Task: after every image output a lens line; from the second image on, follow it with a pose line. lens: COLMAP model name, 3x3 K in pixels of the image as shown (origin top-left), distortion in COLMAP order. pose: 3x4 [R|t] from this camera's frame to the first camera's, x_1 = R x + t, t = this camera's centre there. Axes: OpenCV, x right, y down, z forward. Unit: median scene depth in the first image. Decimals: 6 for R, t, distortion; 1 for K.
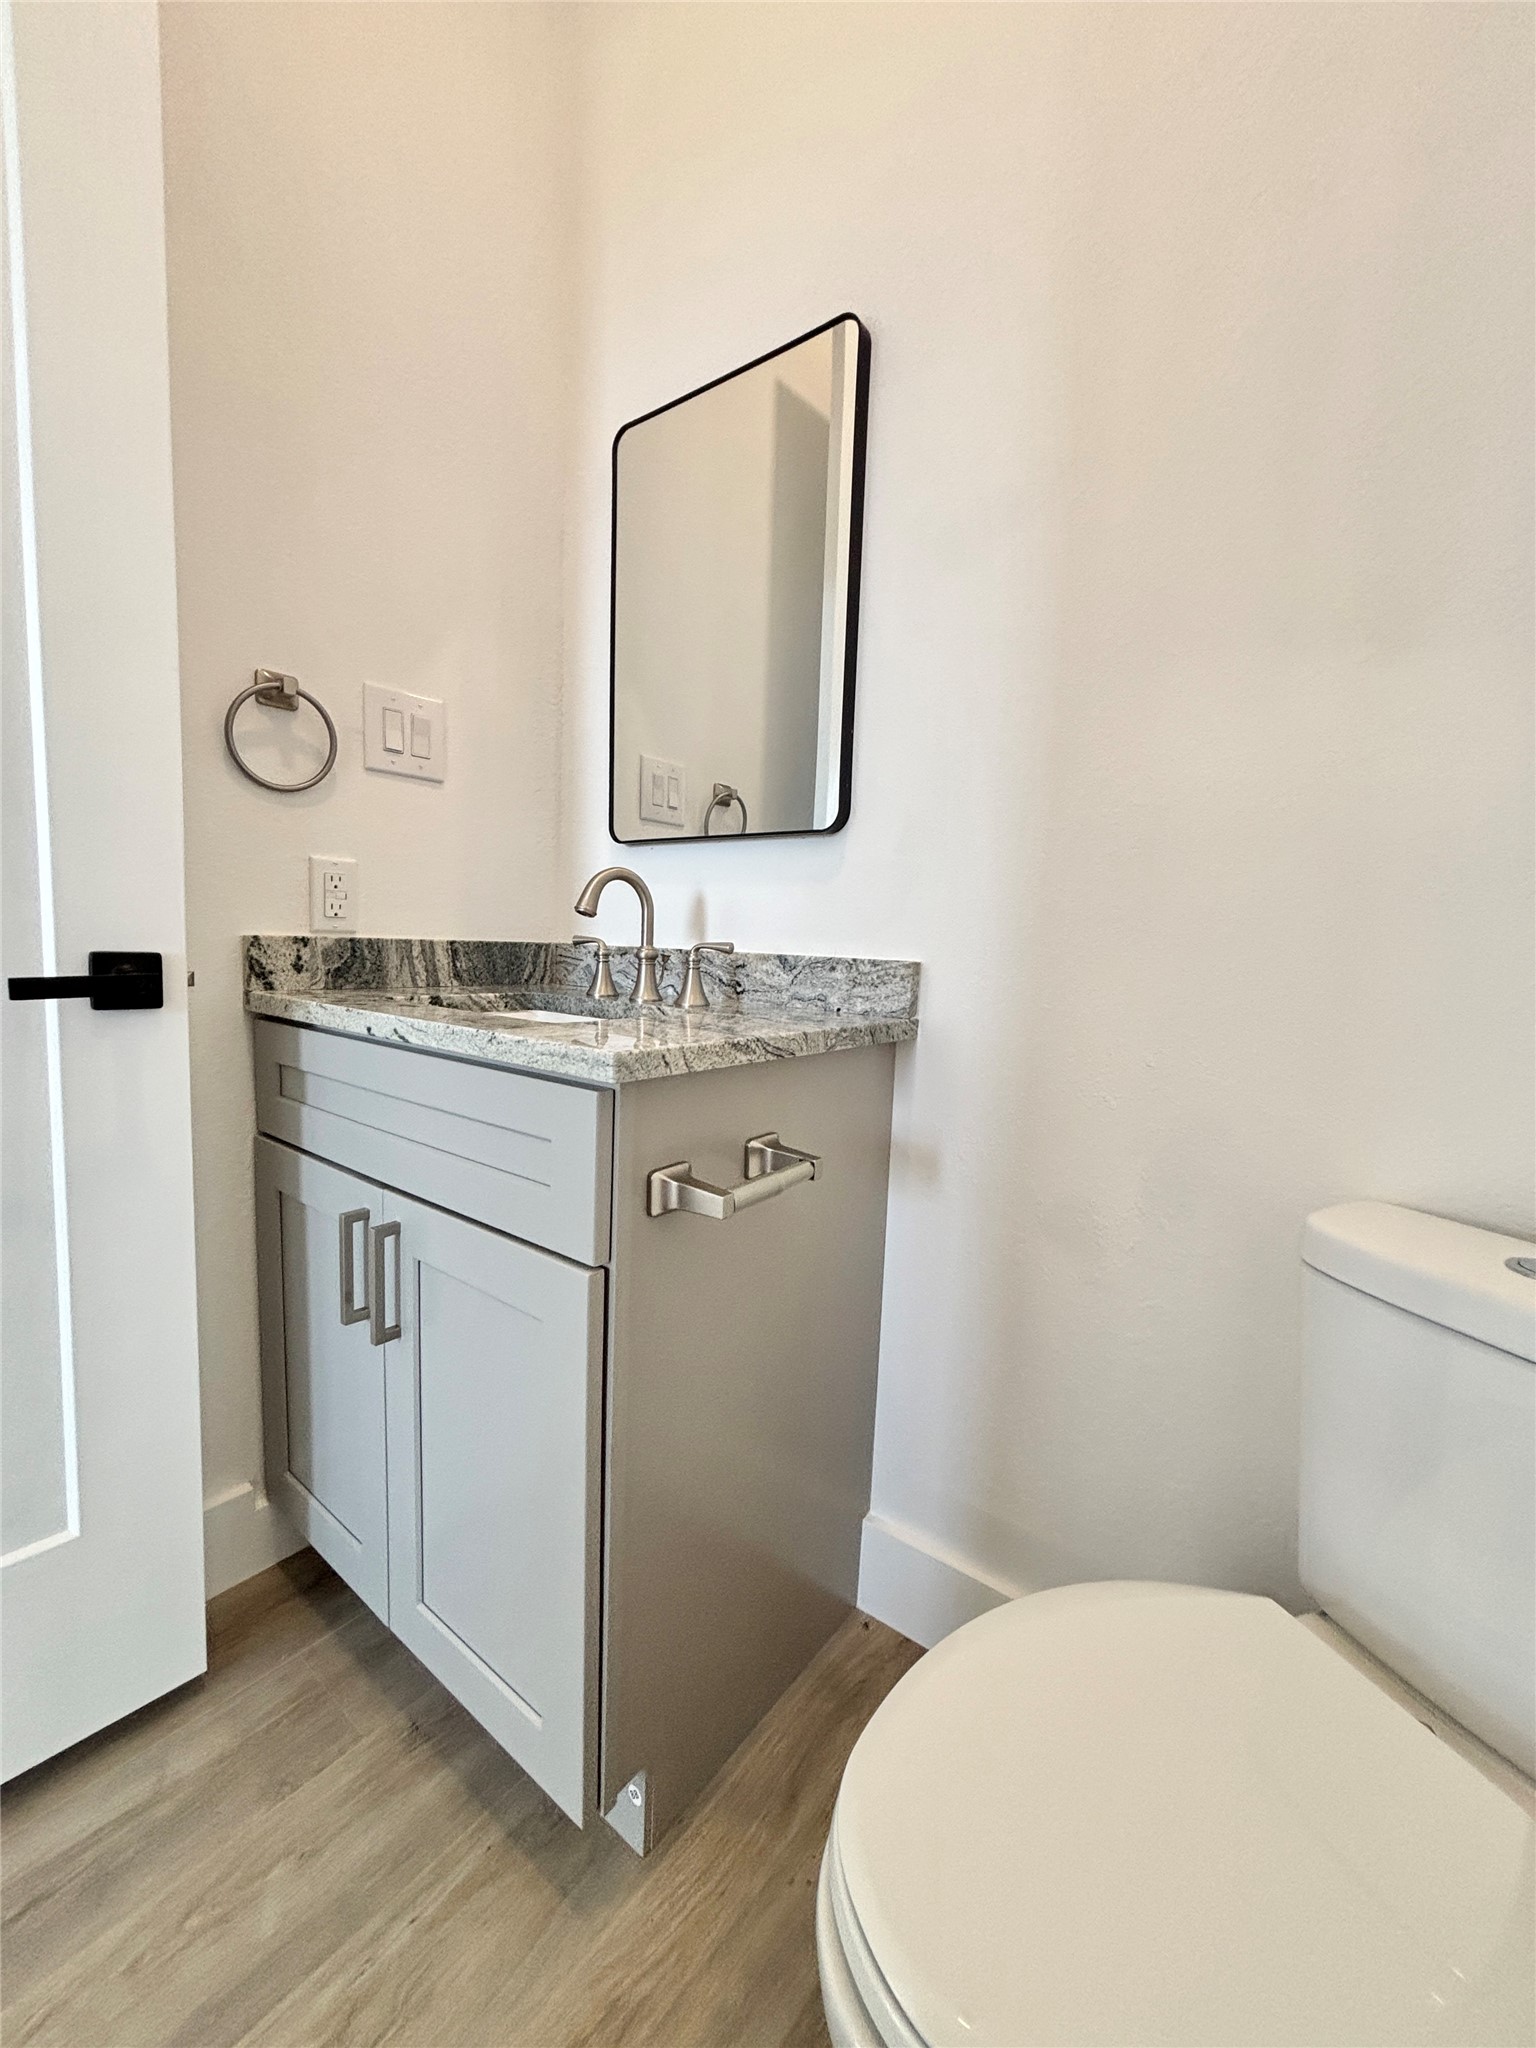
lens RADIAL K [[828.3, 0, 770.4], [0, 828.3, 1019.7], [0, 0, 1]] dist [0.006437, 0.001558]
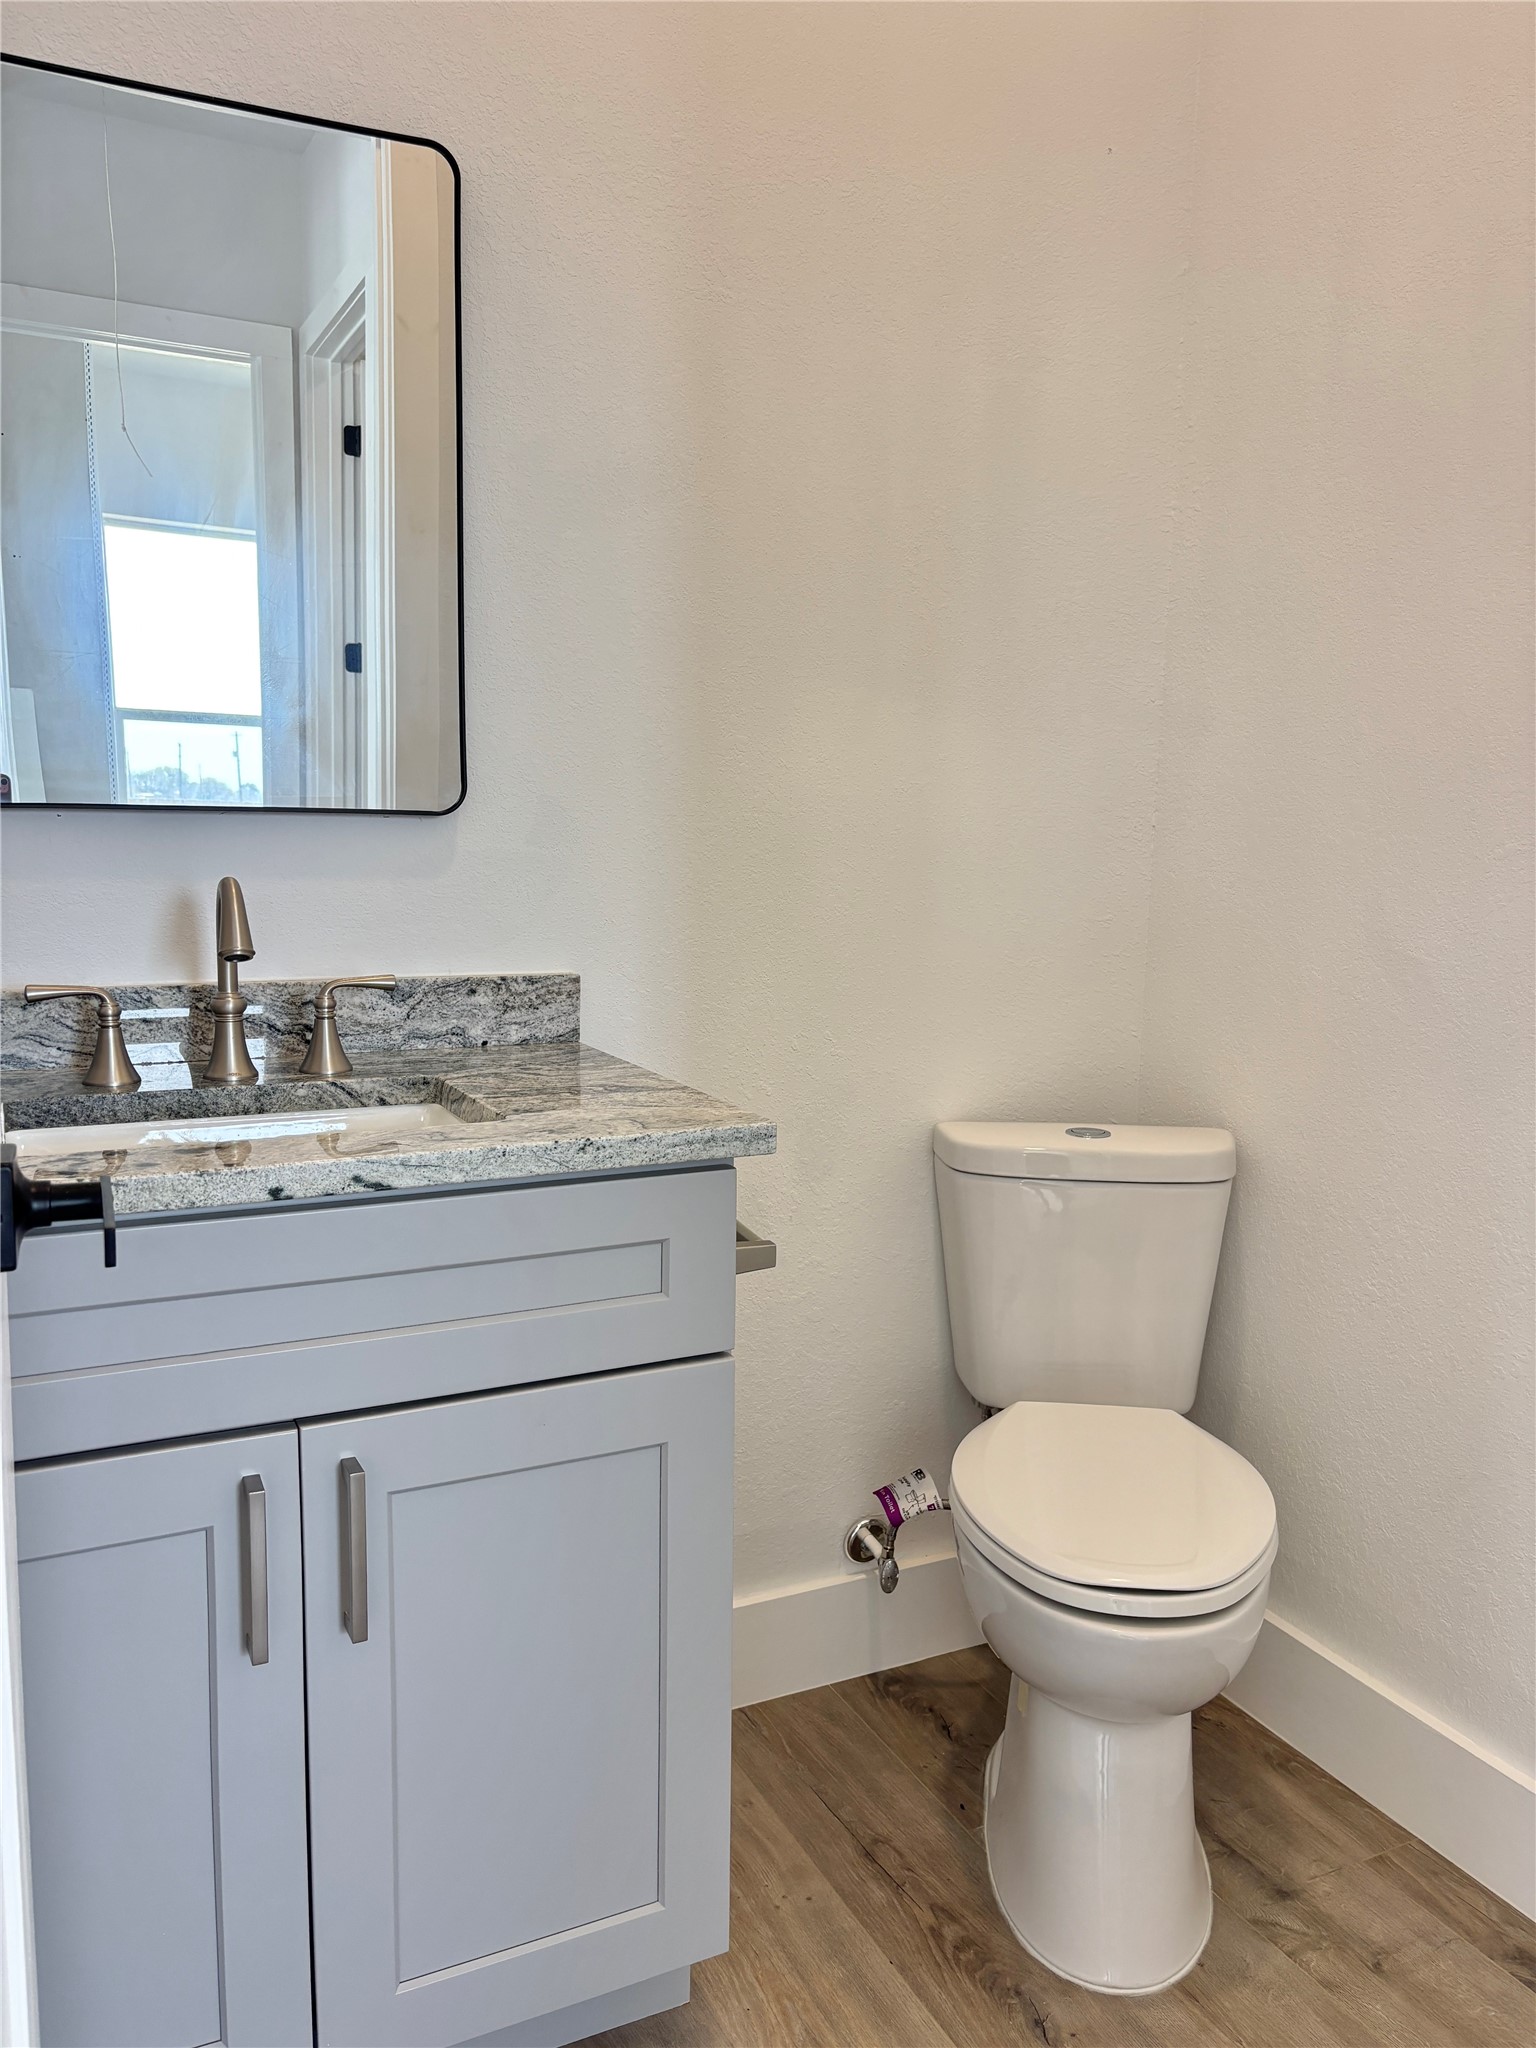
lens RADIAL K [[1569.0, 0, 771.3], [0, 1569.0, 1023.1], [0, 0, 1]] dist [-0.001161, -0.004888]
pose [[0.431284, -0.145098, 0.890472, -1.119709], [0.089500, 0.988995, 0.117804, -0.181503], [-0.897766, 0.028891, 0.439524, 0.108837]]
